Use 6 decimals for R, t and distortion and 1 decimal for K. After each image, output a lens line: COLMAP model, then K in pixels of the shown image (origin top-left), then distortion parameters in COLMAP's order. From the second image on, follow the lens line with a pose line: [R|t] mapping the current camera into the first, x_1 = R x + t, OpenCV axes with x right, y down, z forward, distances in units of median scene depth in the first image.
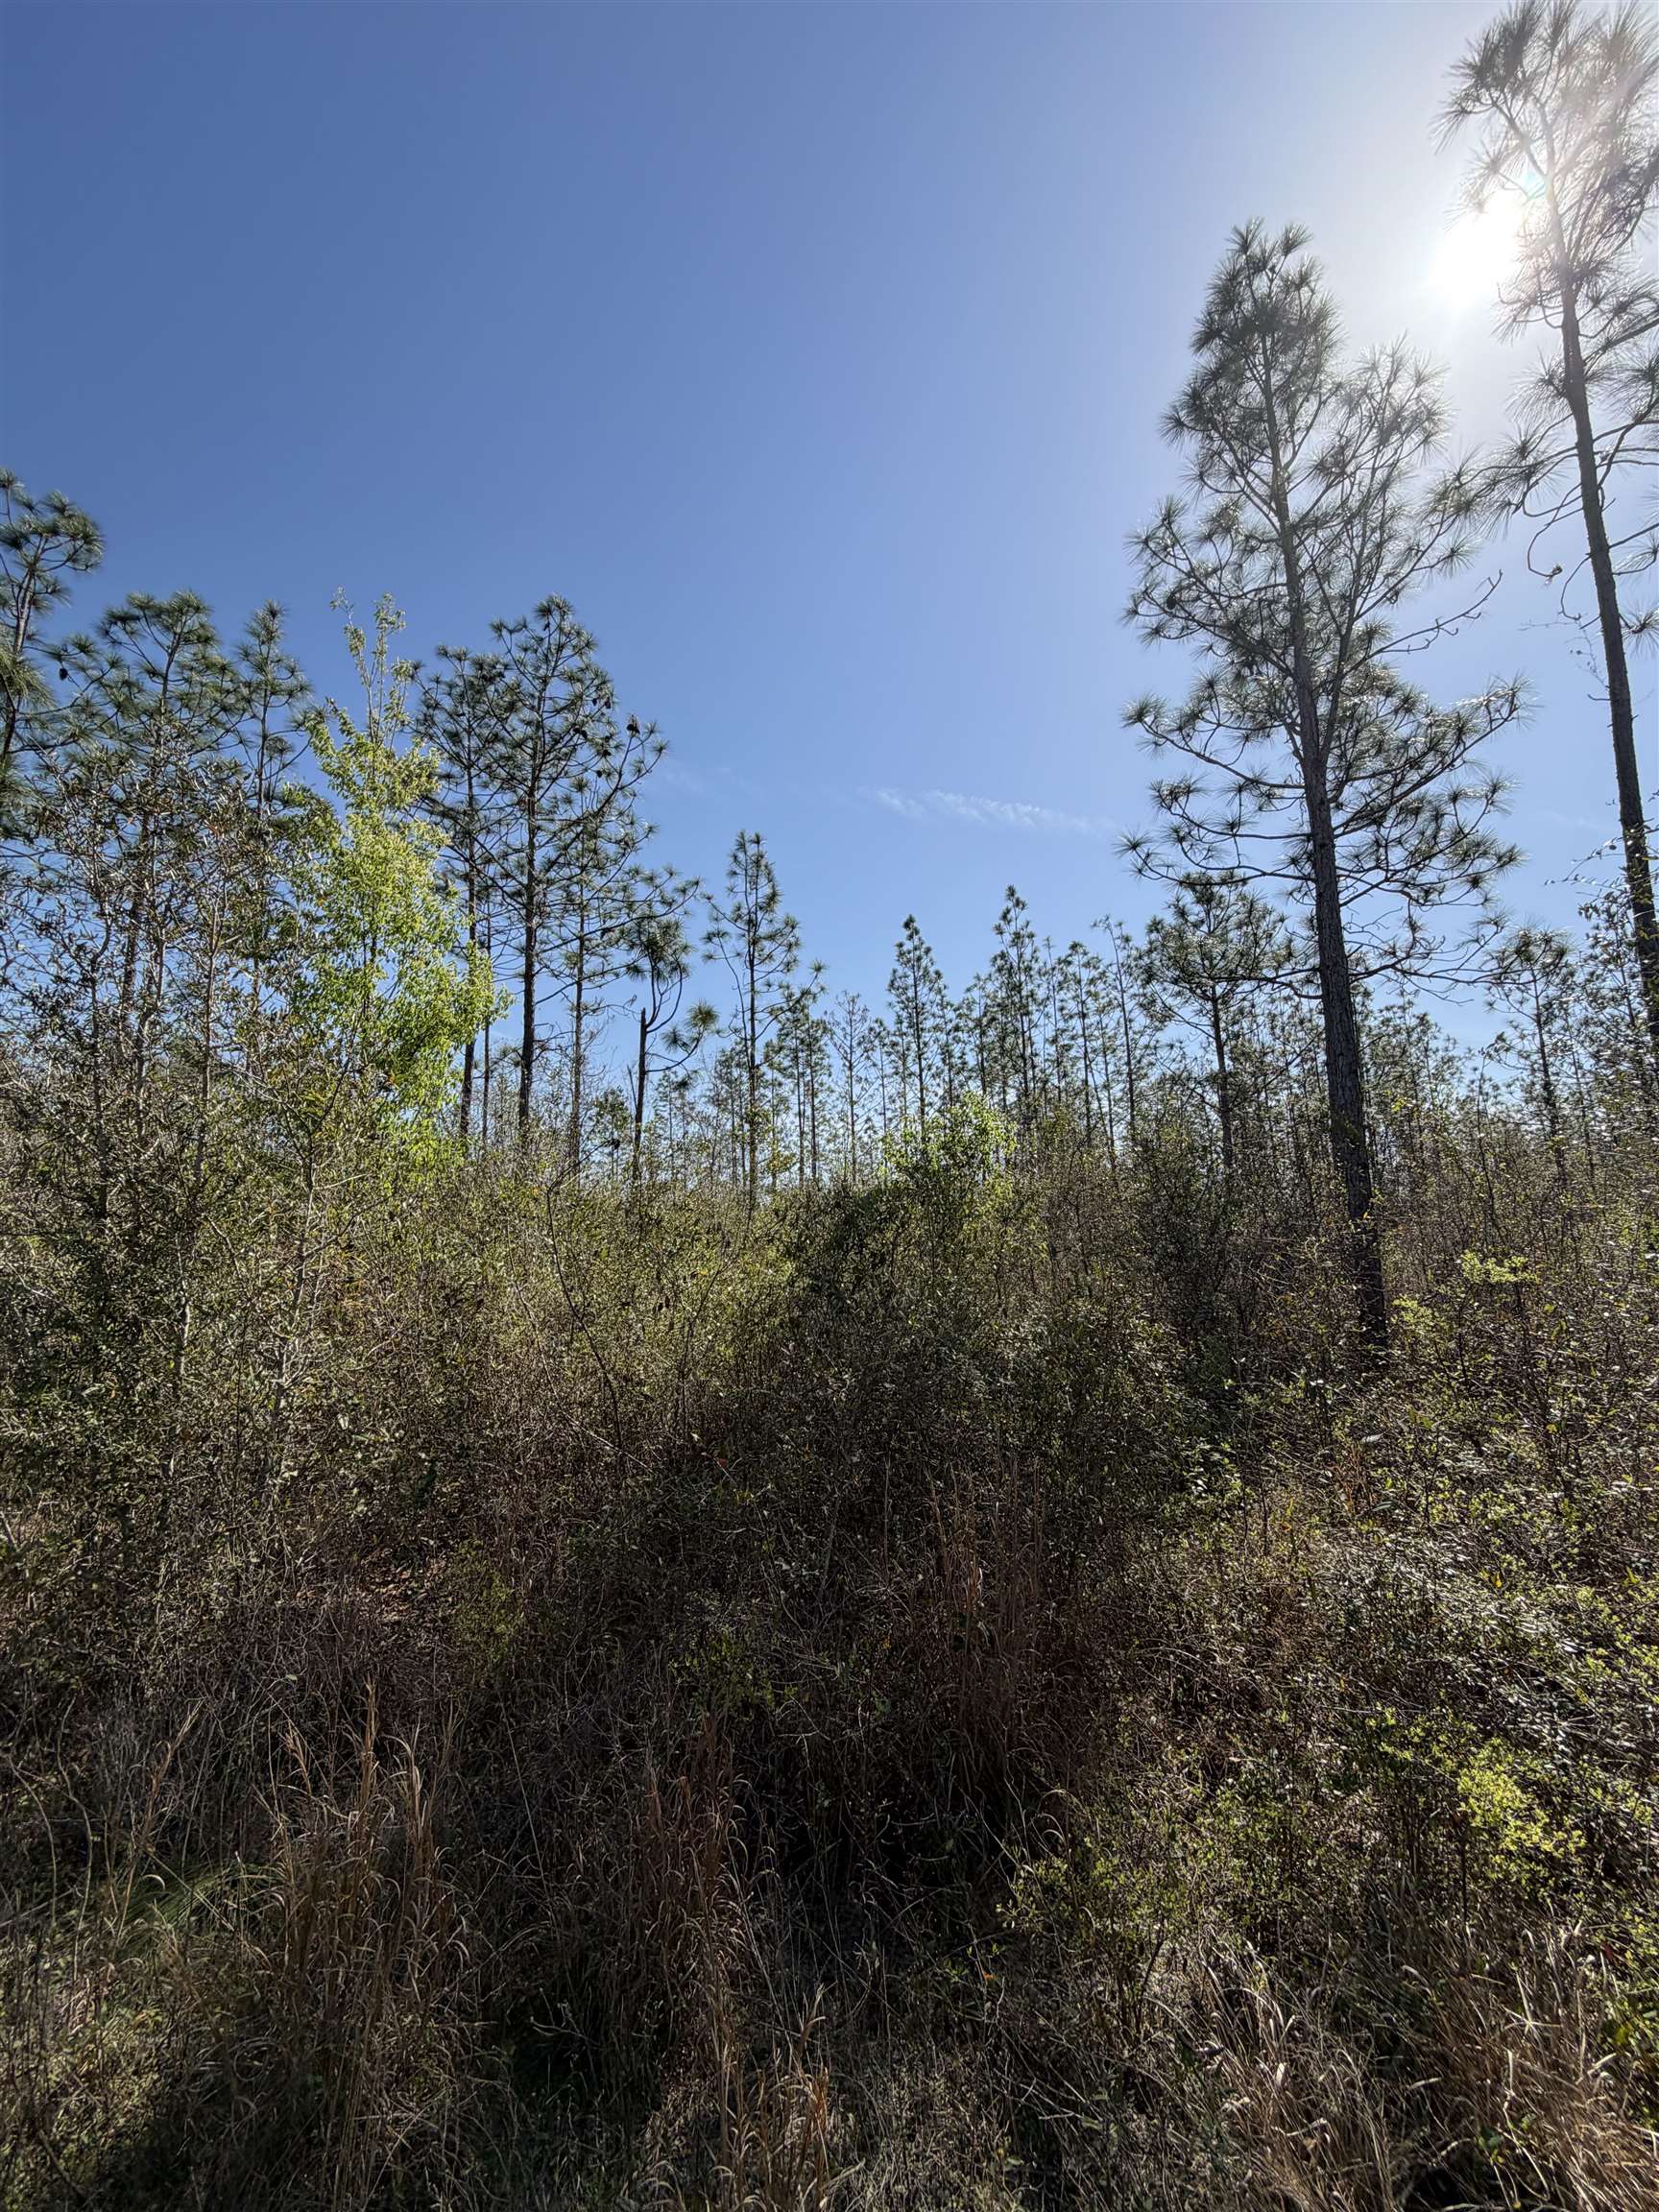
lens RADIAL K [[878.1, 0, 825.4], [0, 878.1, 1096.5], [0, 0, 1]] dist [0.009510, -0.004918]
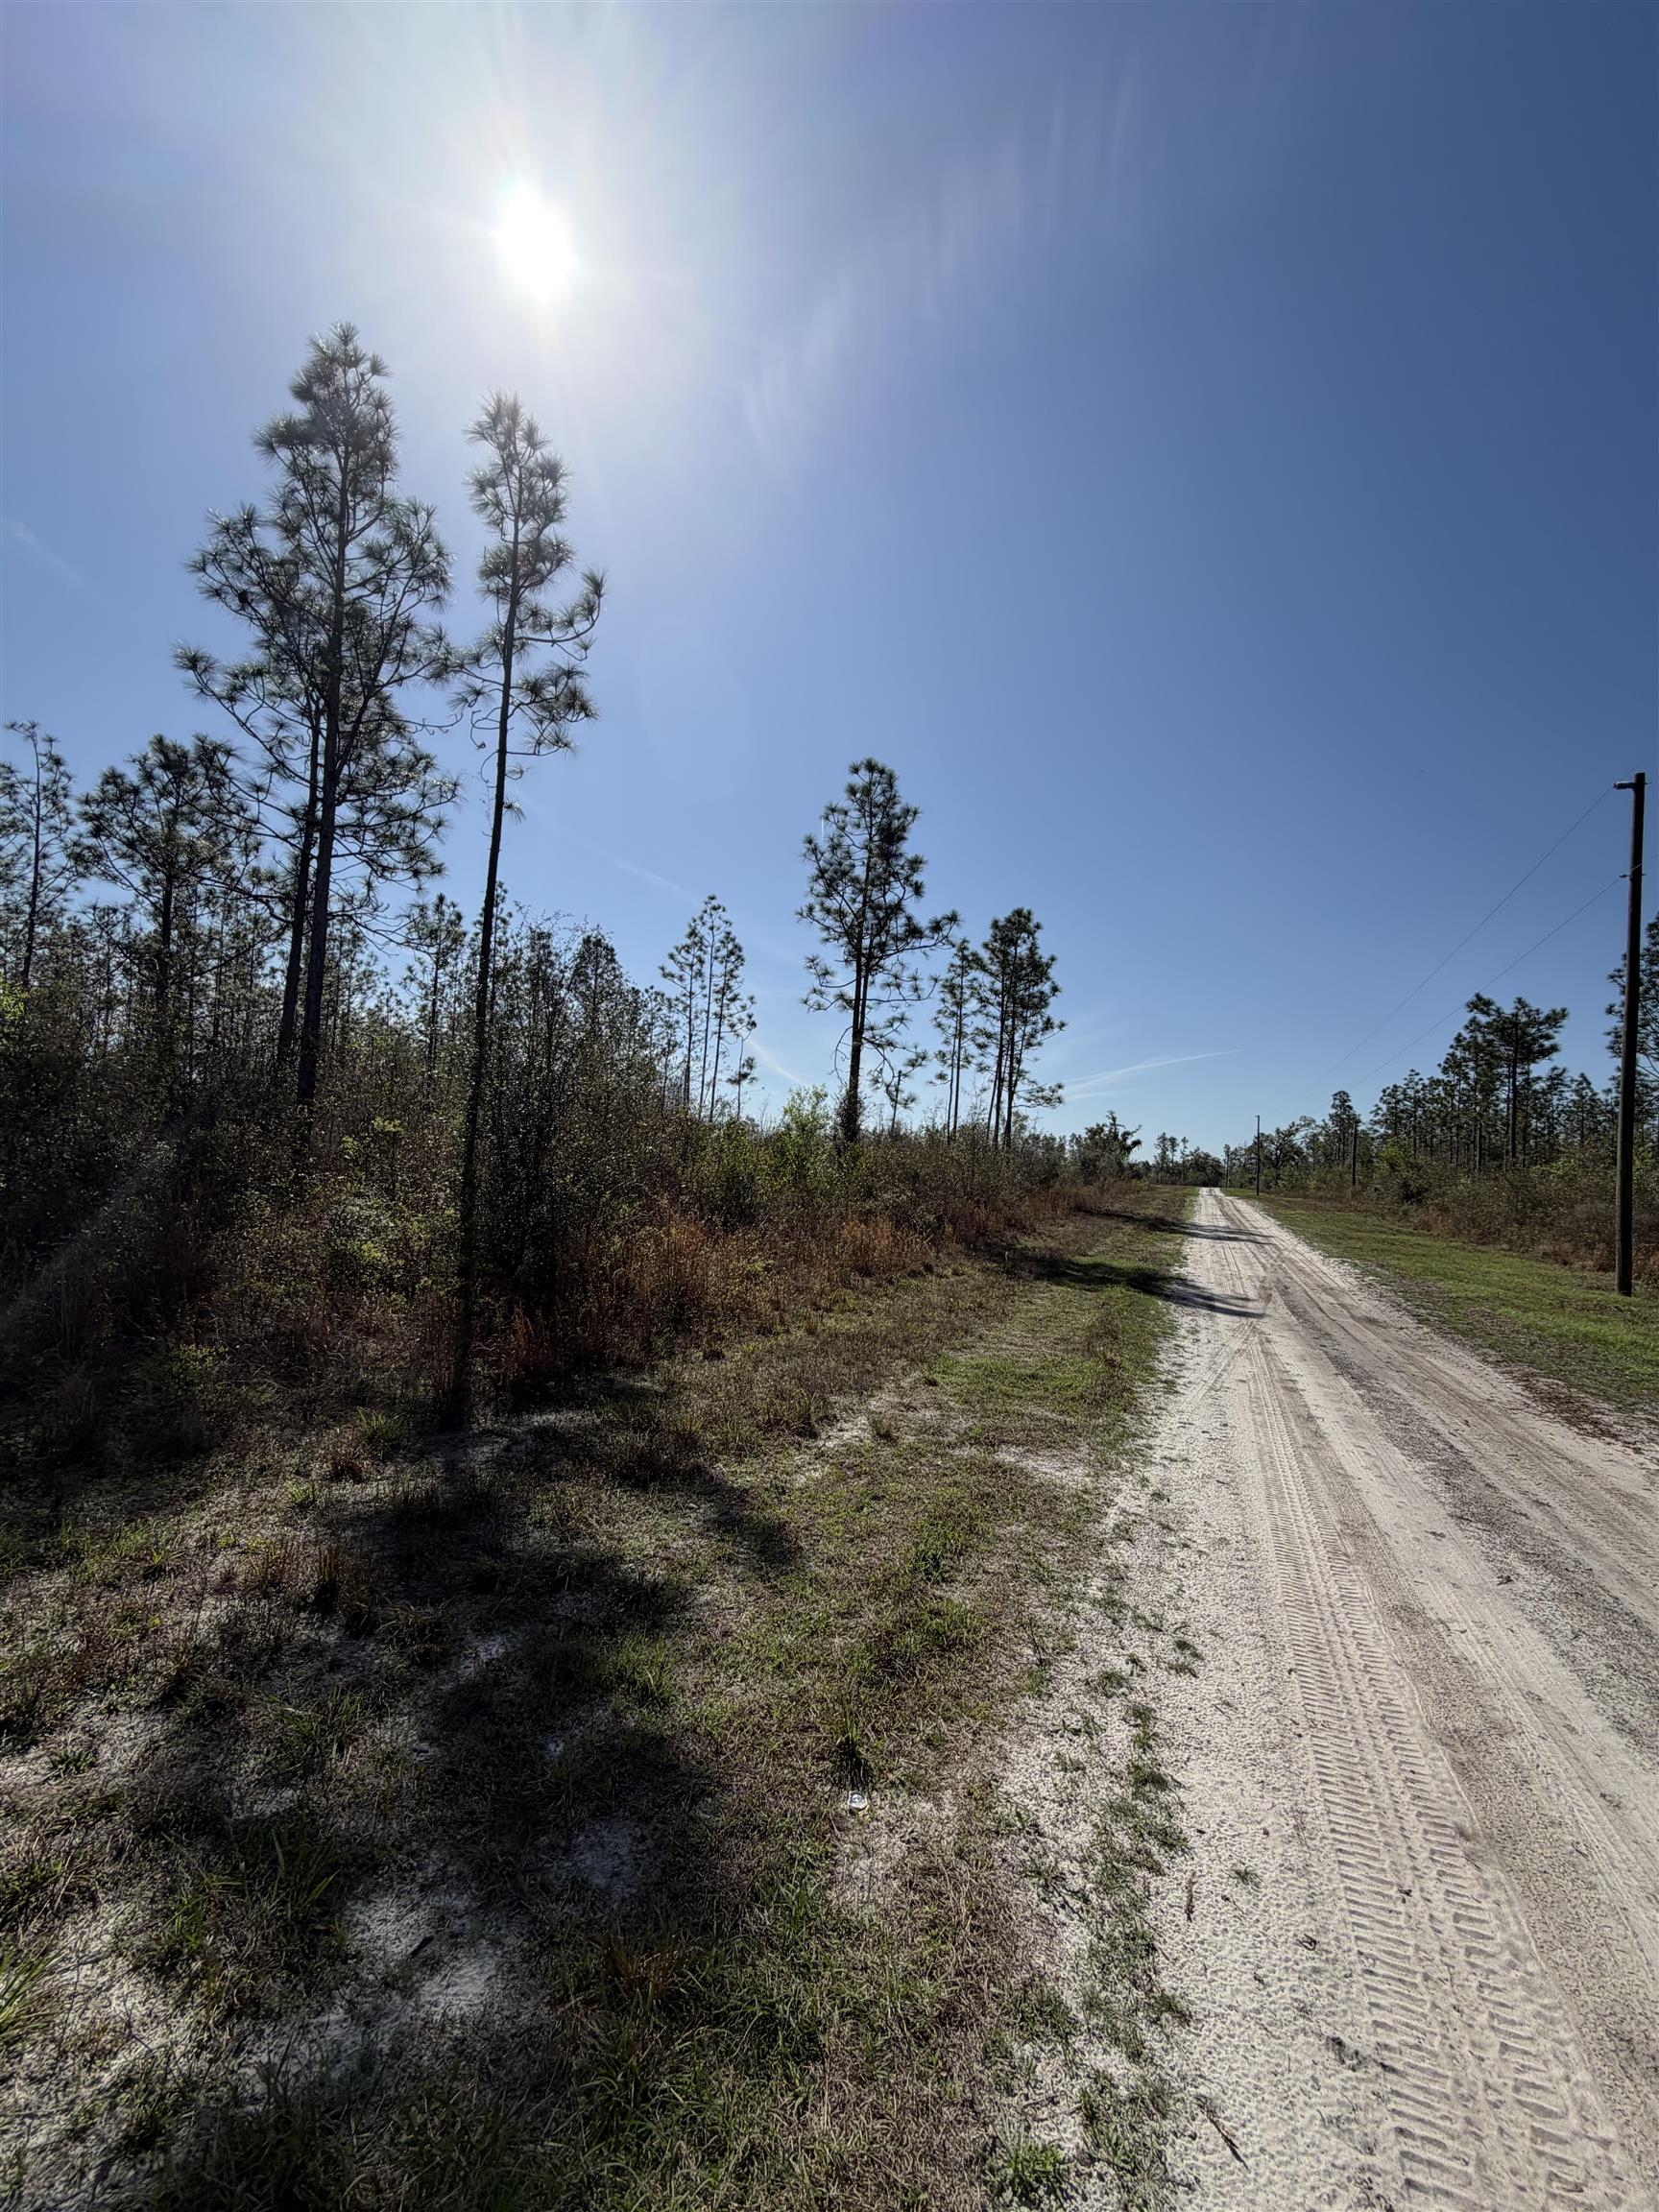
lens RADIAL K [[881.1, 0, 826.9], [0, 881.1, 1097.8], [0, 0, 1]] dist [-0.000221, 0.000229]
pose [[0.434940, 0.060855, 0.898401, -0.293479], [-0.183107, 0.982845, 0.022072, -0.043526], [-0.881646, -0.174104, 0.438621, -0.356813]]
